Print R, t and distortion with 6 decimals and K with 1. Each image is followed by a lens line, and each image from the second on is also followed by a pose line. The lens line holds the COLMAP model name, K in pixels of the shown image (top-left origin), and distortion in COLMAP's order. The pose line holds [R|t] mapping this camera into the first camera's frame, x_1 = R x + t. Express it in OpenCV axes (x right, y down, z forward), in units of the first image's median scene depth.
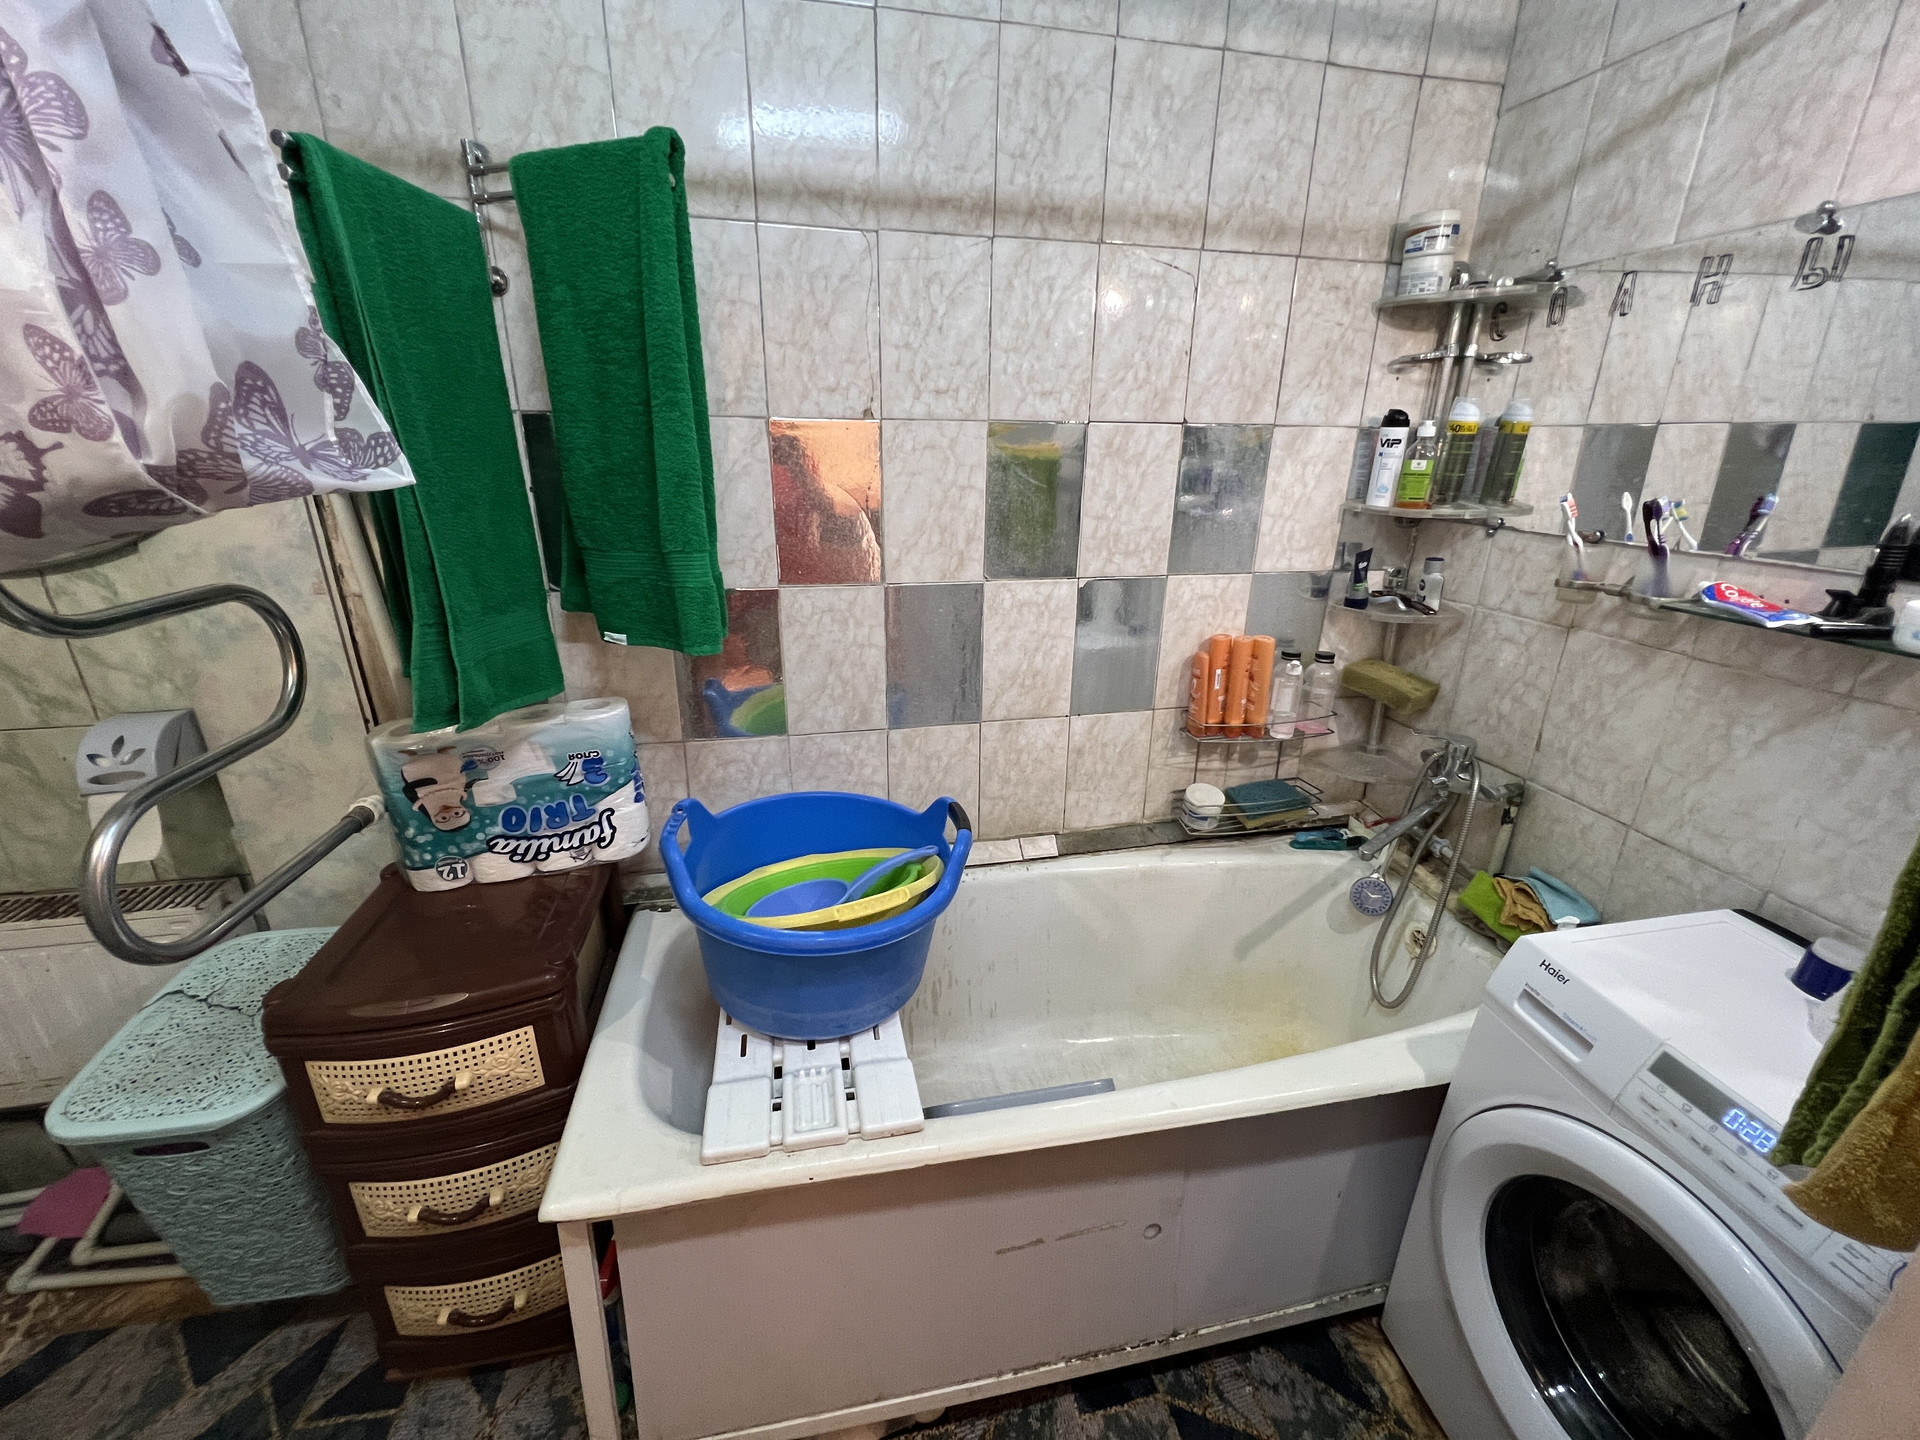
lens RADIAL K [[775.0, 0, 957.4], [0, 775.0, 715.1], [0, 0, 1]] dist [0.000372, 0.000437]
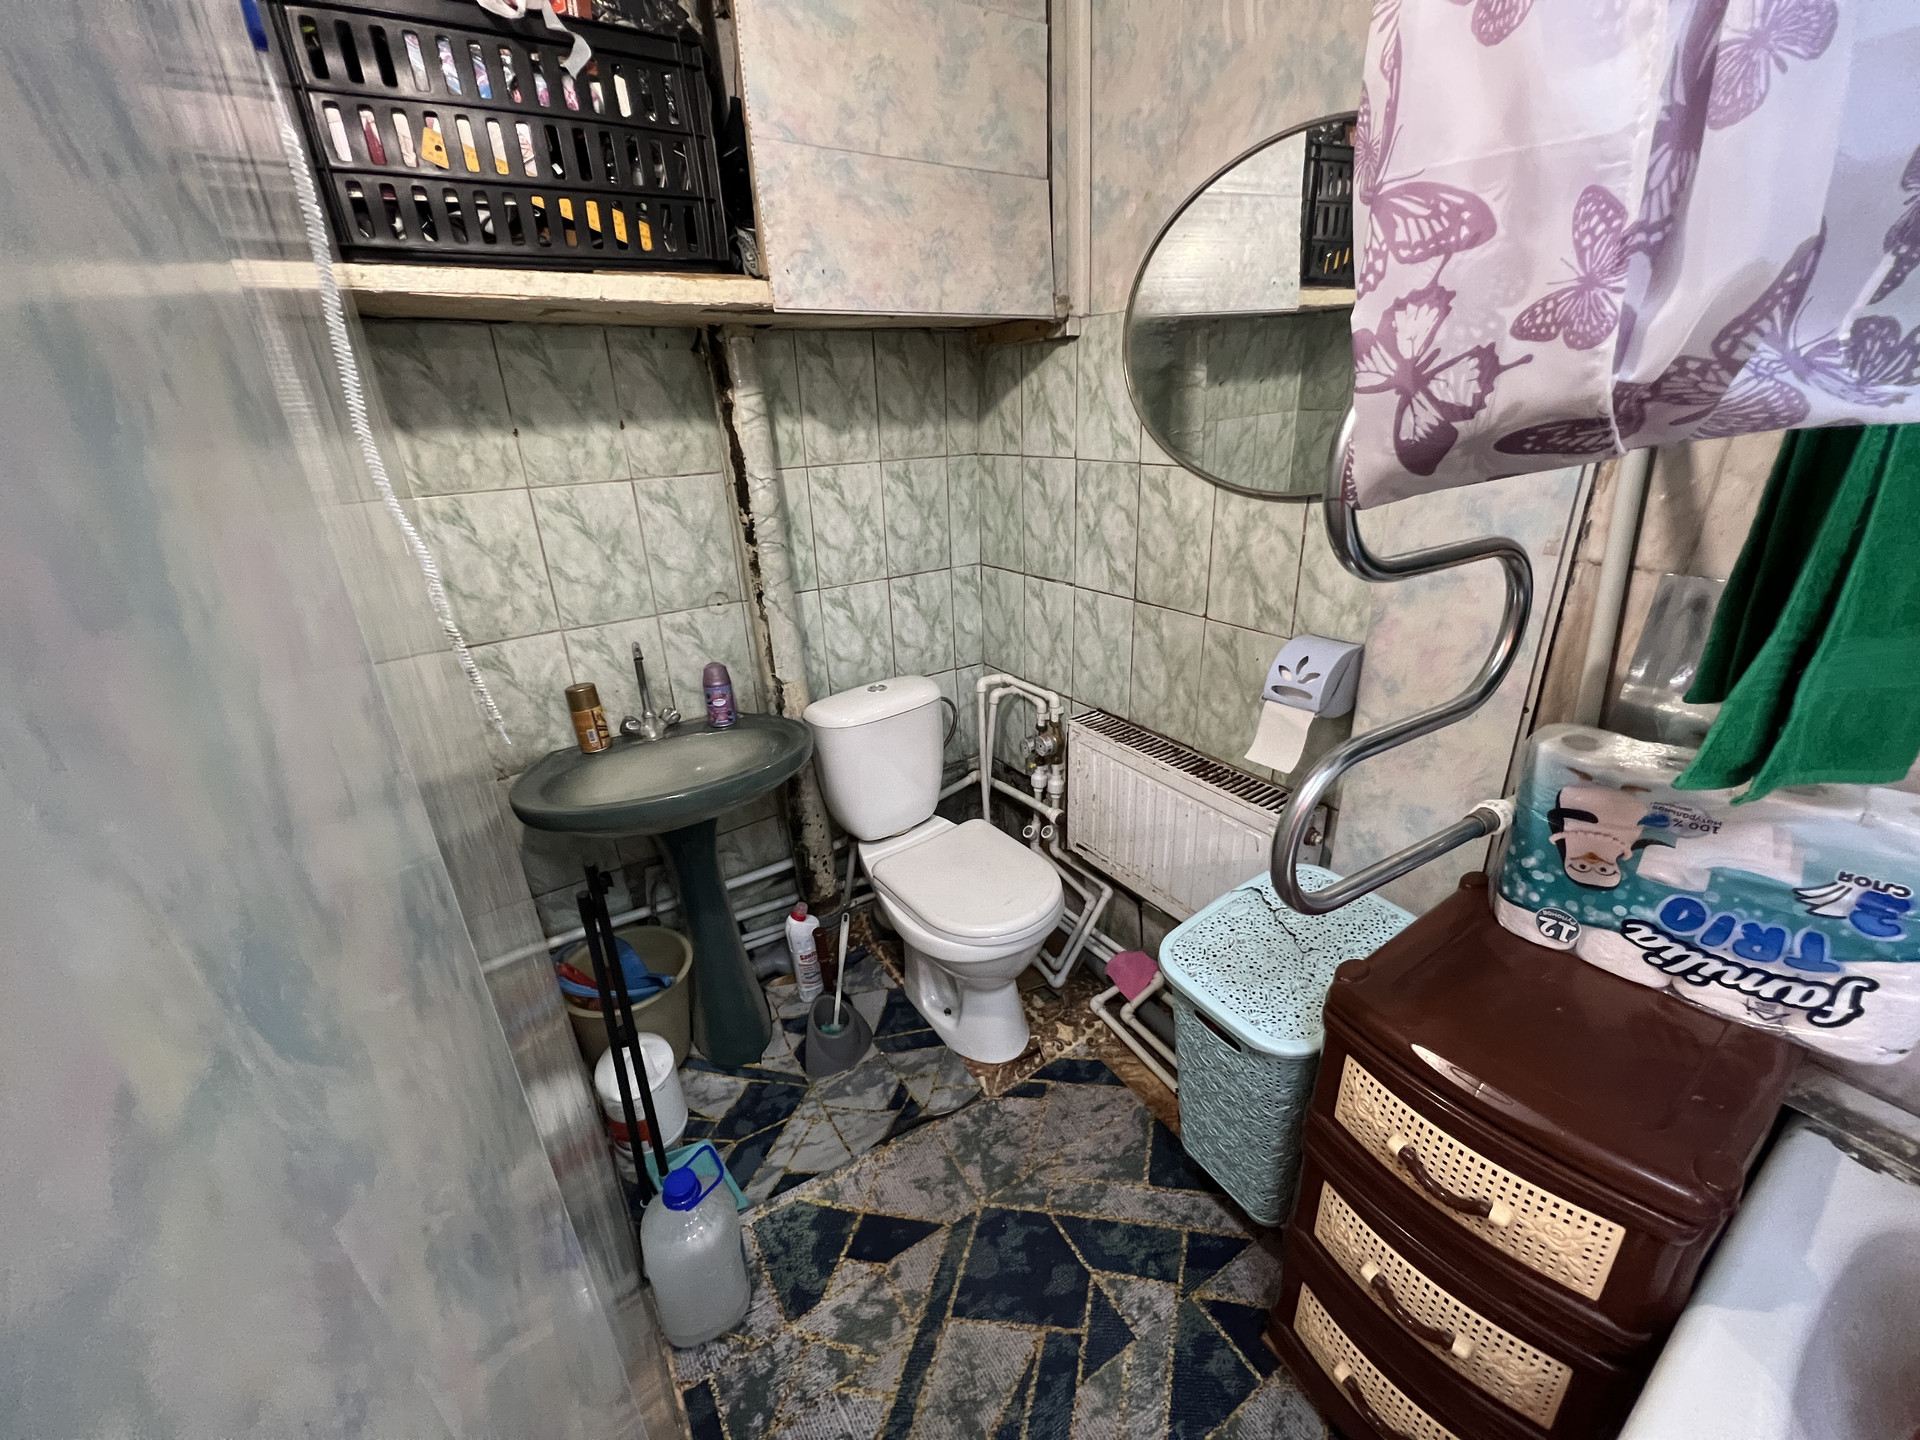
lens RADIAL K [[775.0, 0, 960.8], [0, 775.0, 718.1], [0, 0, 1]] dist [0.000372, 0.000437]
pose [[0.378786, 0.333279, -0.863392, -0.286597], [-0.270351, 0.932064, 0.241179, -0.022370], [0.885117, 0.142064, 0.443155, 0.099707]]
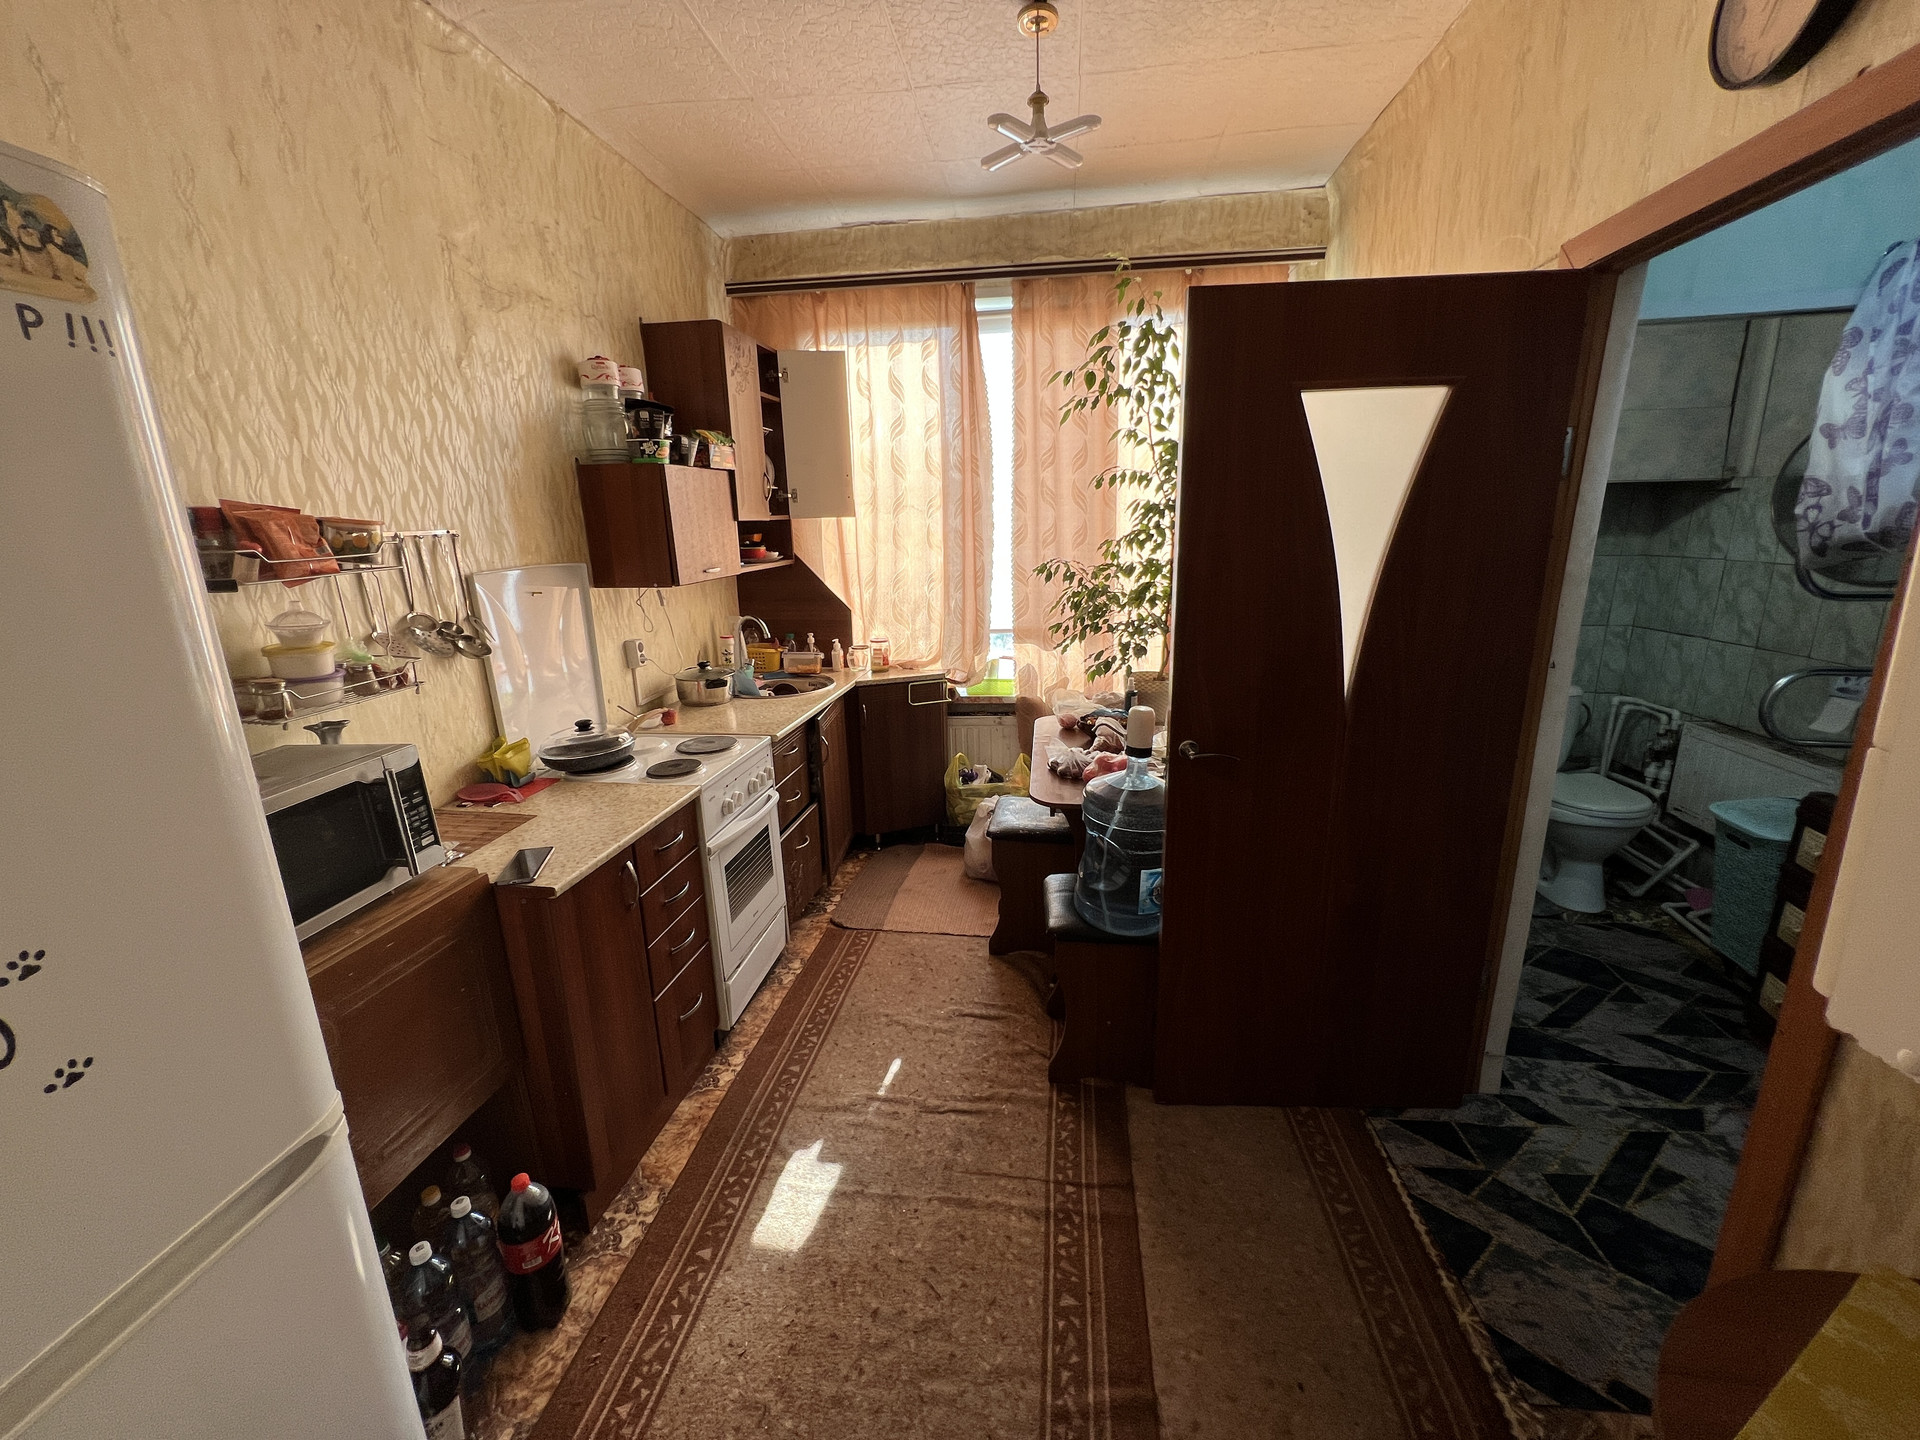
lens RADIAL K [[775.0, 0, 958.4], [0, 775.0, 718.7], [0, 0, 1]] dist [0.000372, 0.000437]
pose [[-0.313095, 0.234191, -0.920395, 1.319556], [-0.296097, 0.896746, 0.328898, 0.156443], [0.902385, 0.375502, -0.211424, -0.527331]]
